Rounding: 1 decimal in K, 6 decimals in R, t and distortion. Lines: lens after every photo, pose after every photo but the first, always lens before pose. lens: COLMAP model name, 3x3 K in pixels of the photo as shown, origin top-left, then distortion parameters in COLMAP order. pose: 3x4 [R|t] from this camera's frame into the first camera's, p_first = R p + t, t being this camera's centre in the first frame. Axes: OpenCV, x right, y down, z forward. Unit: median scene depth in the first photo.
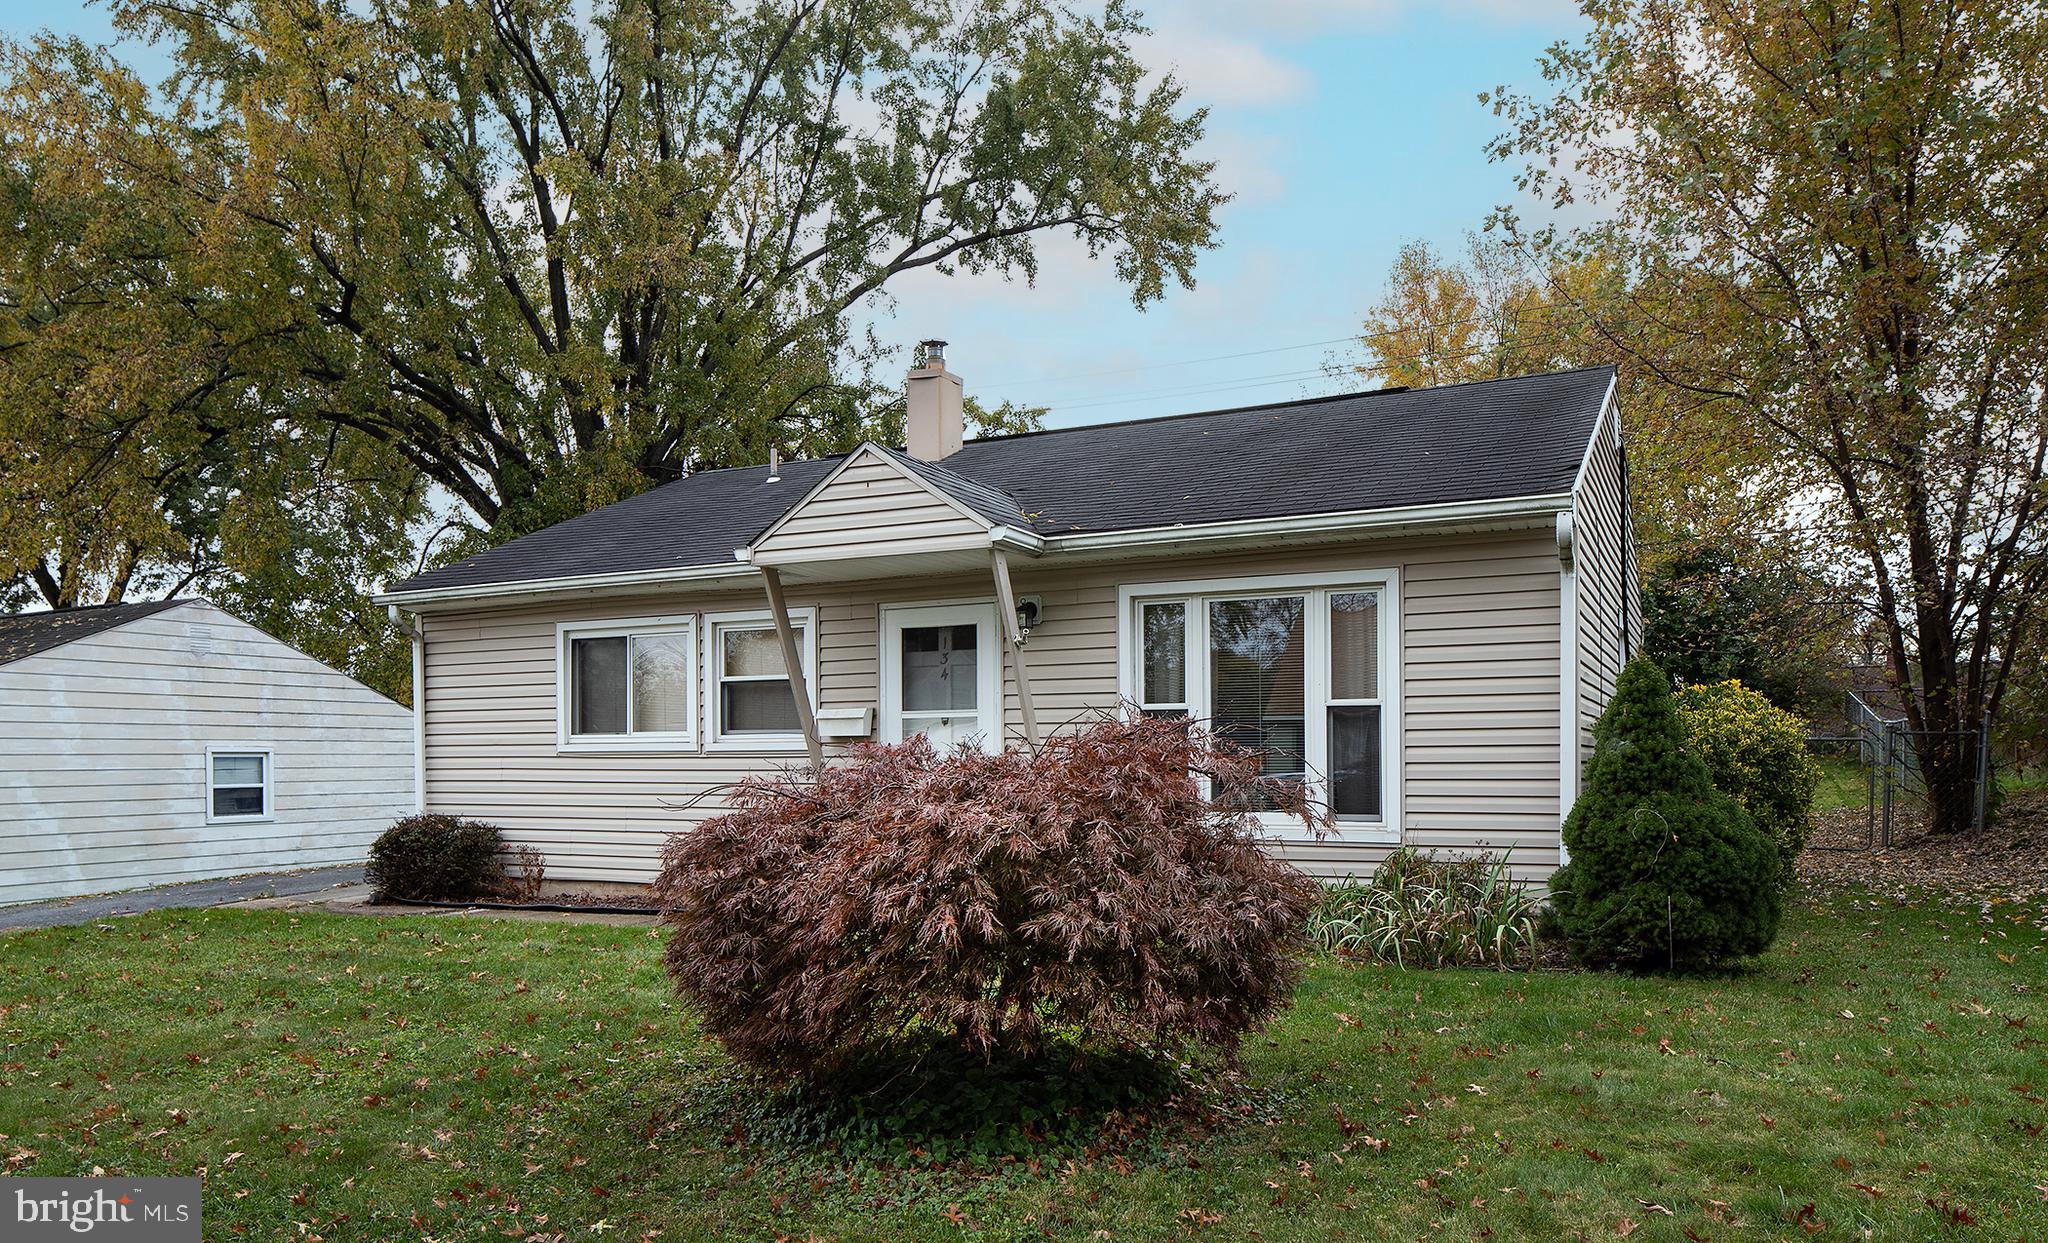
lens RADIAL K [[1444.5, 0, 1024.2], [0, 1444.5, 752.4], [0, 0, 1]] dist [-0.005334, -0.001622]
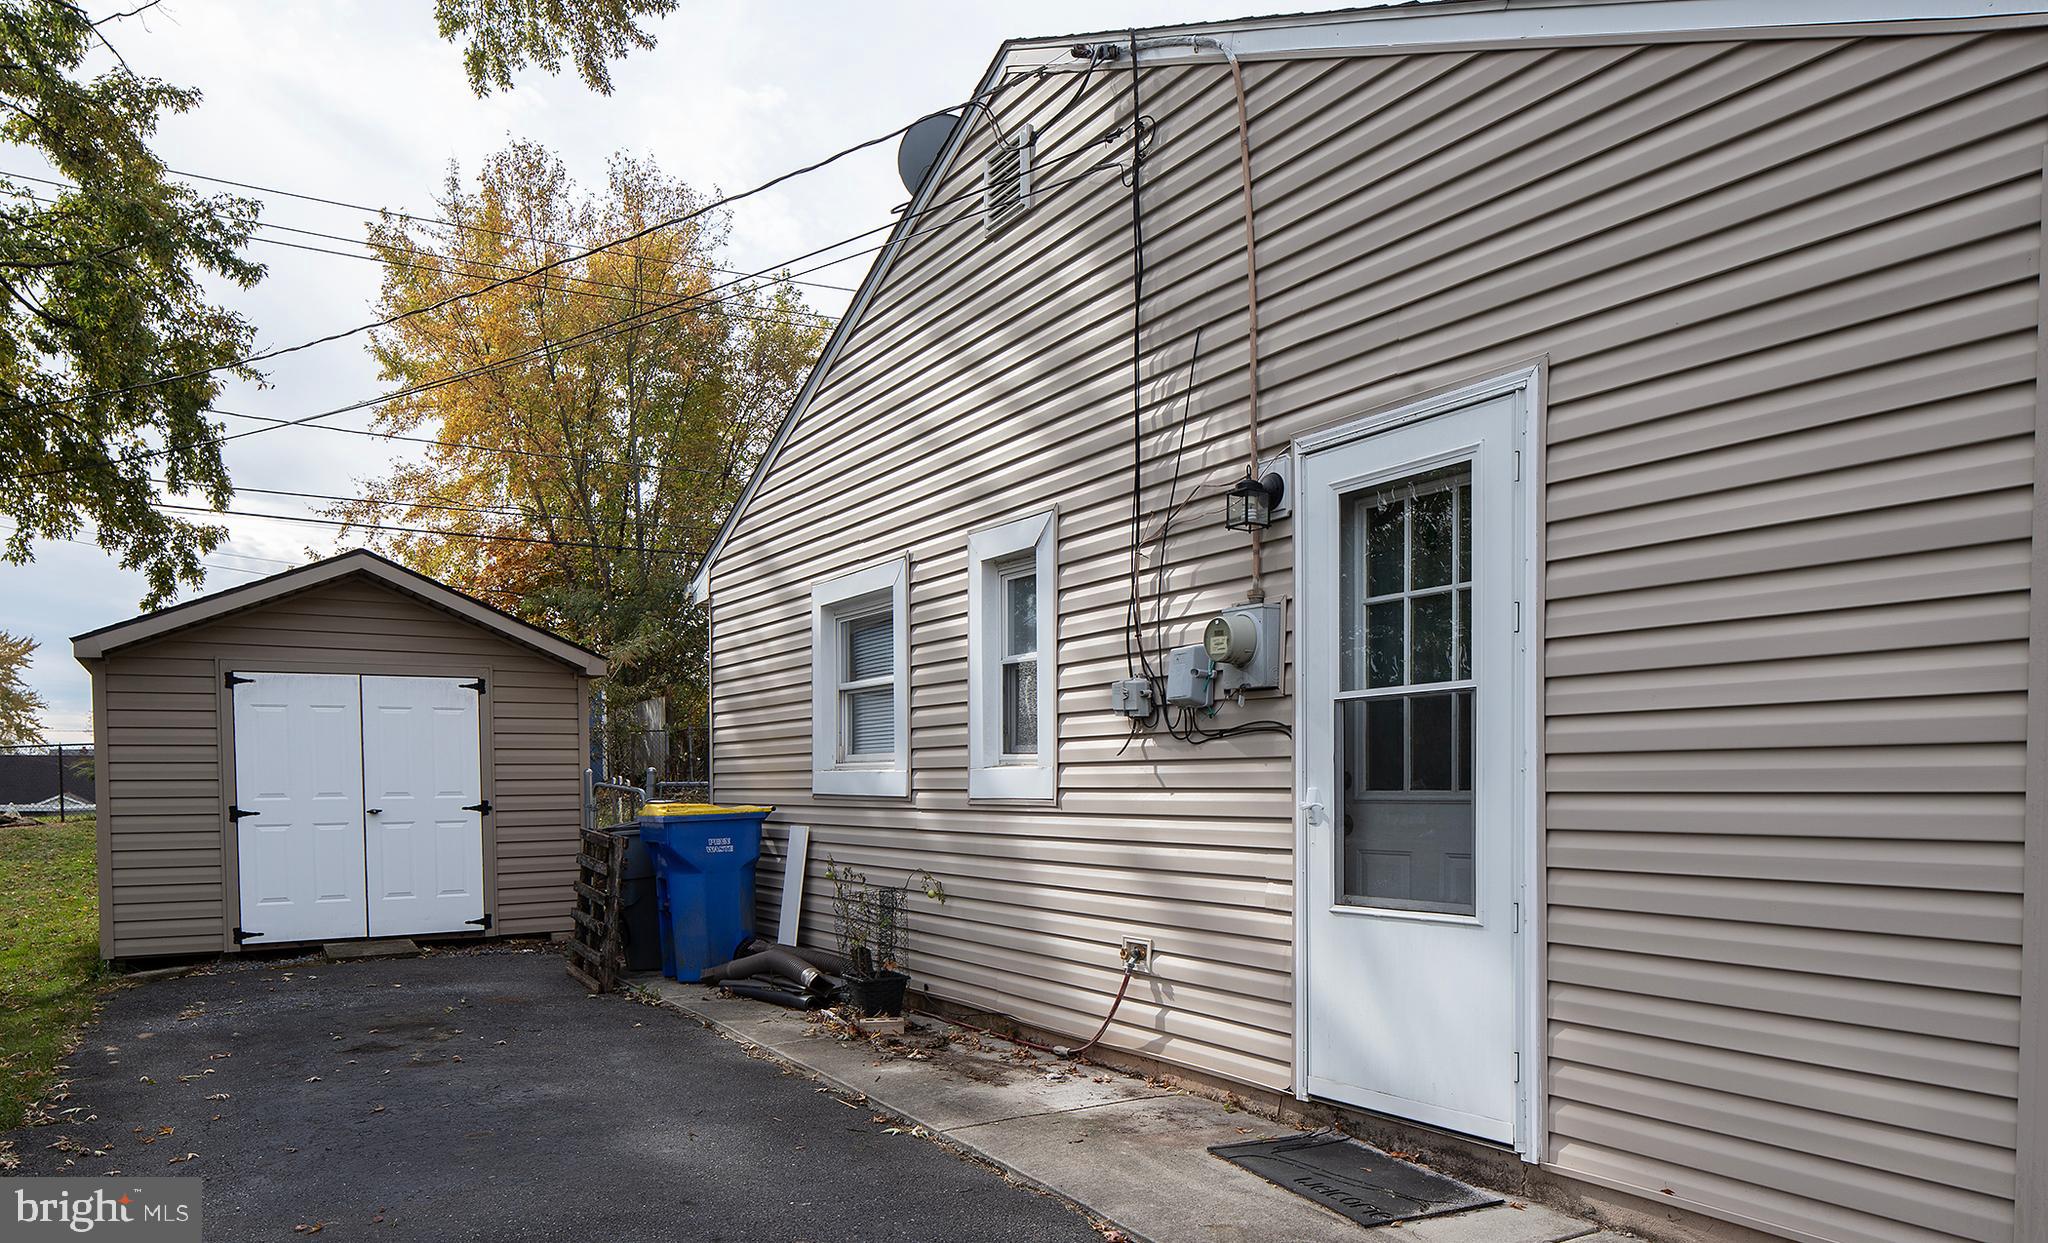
lens RADIAL K [[1373.6, 0, 1021.4], [0, 1373.6, 823.0], [0, 0, 1]] dist [-0.004355, 0.000760]
pose [[0.539486, -0.020424, 0.841747, -0.755016], [-0.005194, 0.999606, 0.027583, 0.003562], [-0.841979, -0.019253, 0.539167, 1.134049]]
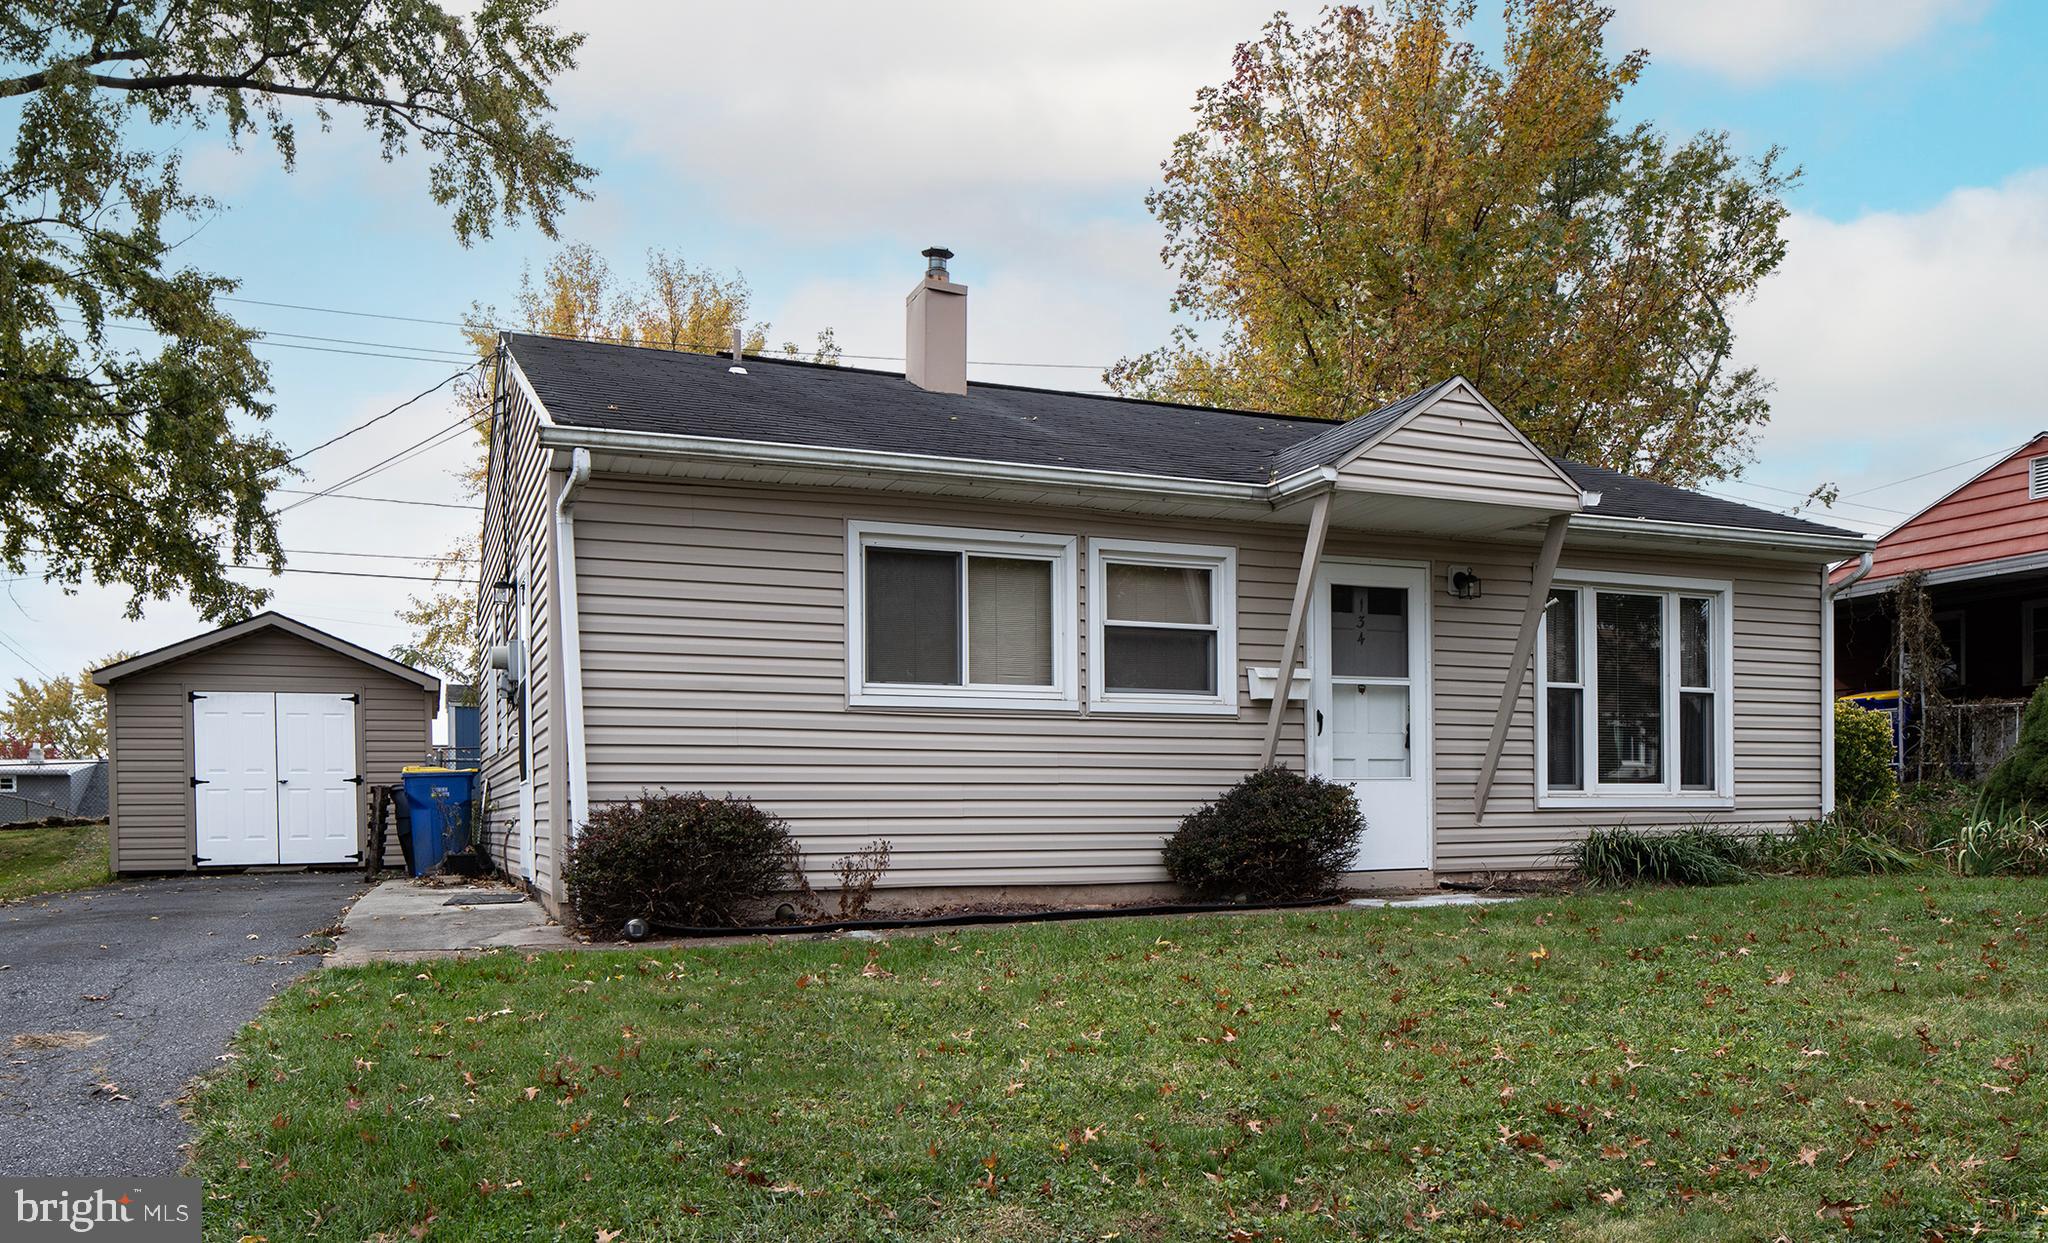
lens RADIAL K [[1475.2, 0, 1024.1], [0, 1475.2, 829.2], [0, 0, 1]] dist [-0.005986, -0.001624]
pose [[0.661081, -0.006265, 0.750288, -0.837247], [0.000641, 0.999969, 0.007784, 0.056047], [-0.750314, -0.004665, 0.661065, 0.489531]]
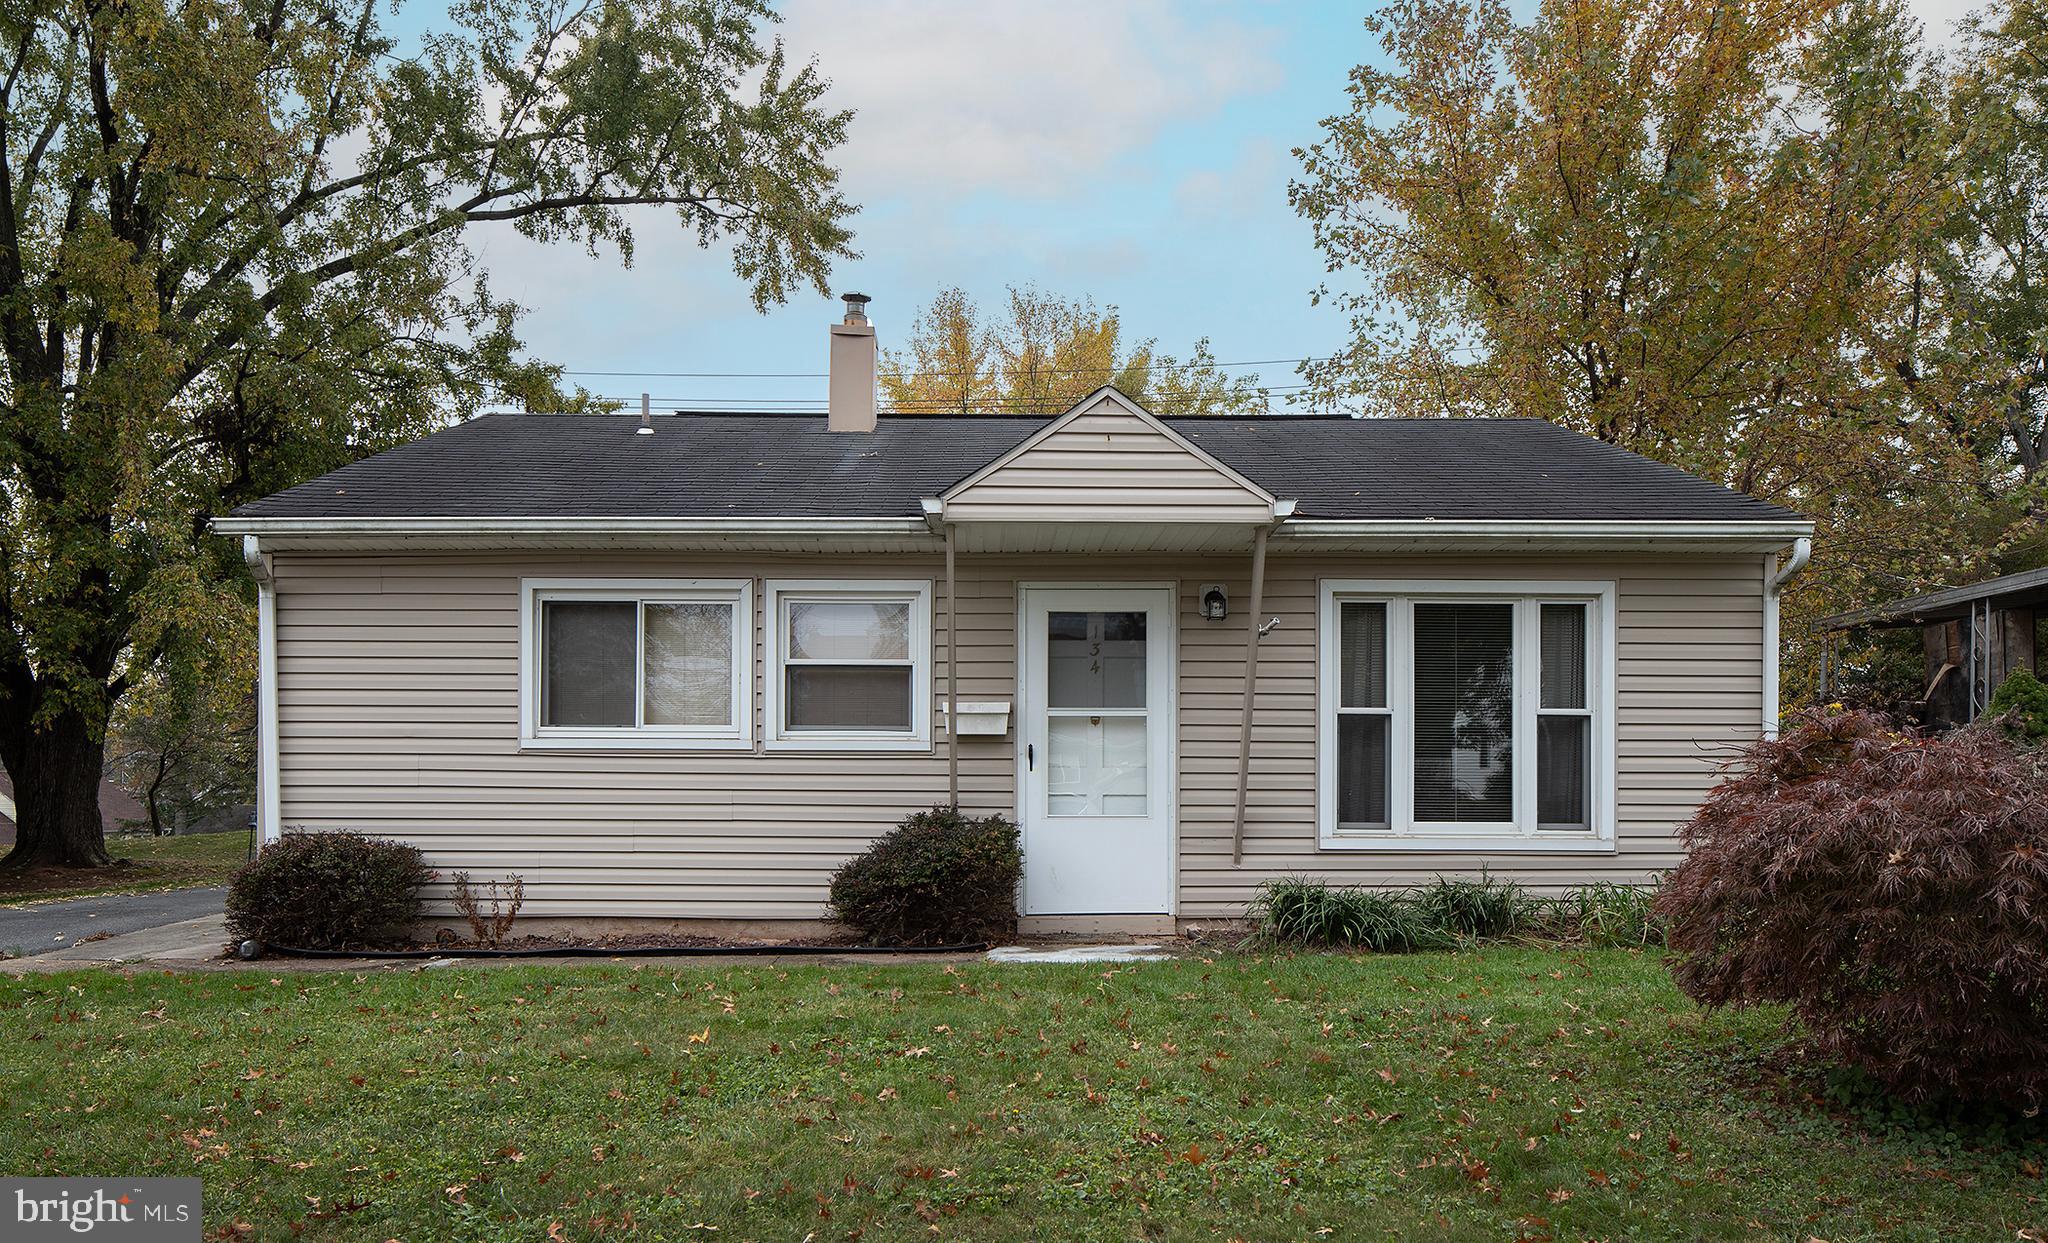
lens RADIAL K [[1426.1, 0, 1020.7], [0, 1426.1, 796.6], [0, 0, 1]] dist [-0.003285, -0.003933]
pose [[0.894011, 0.010818, 0.447914, -0.443014], [-0.011425, 0.999934, -0.001348, 0.024026], [-0.447899, -0.003913, 0.894076, 0.224426]]
